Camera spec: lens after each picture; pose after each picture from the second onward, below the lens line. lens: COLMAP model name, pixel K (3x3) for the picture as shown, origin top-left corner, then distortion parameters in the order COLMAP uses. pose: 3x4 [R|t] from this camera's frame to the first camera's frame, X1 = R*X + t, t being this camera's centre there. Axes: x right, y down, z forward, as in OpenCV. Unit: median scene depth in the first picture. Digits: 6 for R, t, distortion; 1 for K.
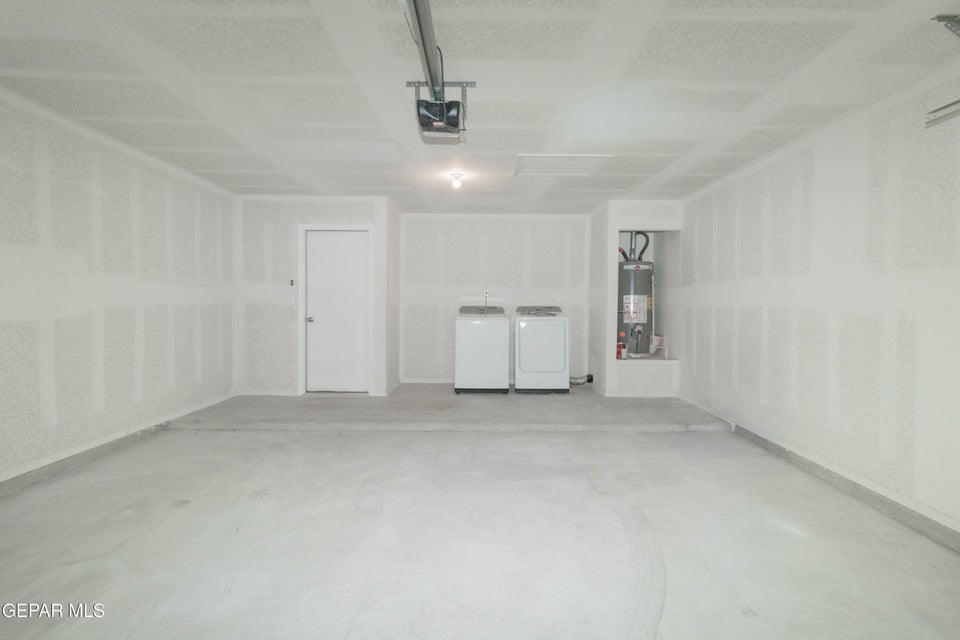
lens RADIAL K [[444.3, 0, 486.8], [0, 444.3, 309.4], [0, 0, 1]] dist [0.001388, -0.000037]
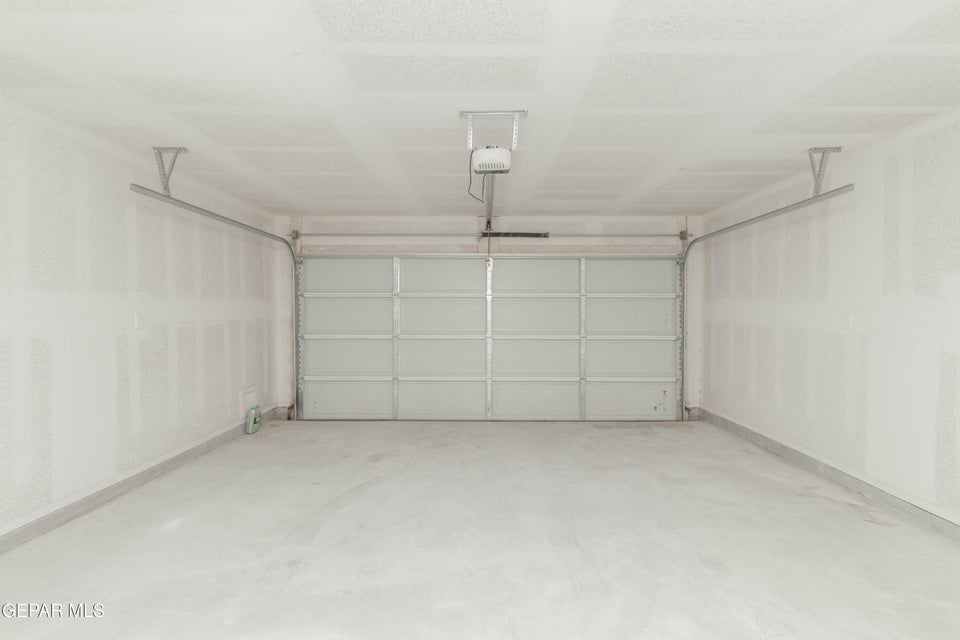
lens RADIAL K [[444.3, 0, 486.8], [0, 444.3, 309.4], [0, 0, 1]] dist [0.001388, -0.000037]
pose [[-0.999796, -0.014191, 0.014388, -0.115190], [-0.014089, 0.999875, 0.007120, -0.068242], [-0.014487, 0.006916, -0.999871, 2.072688]]
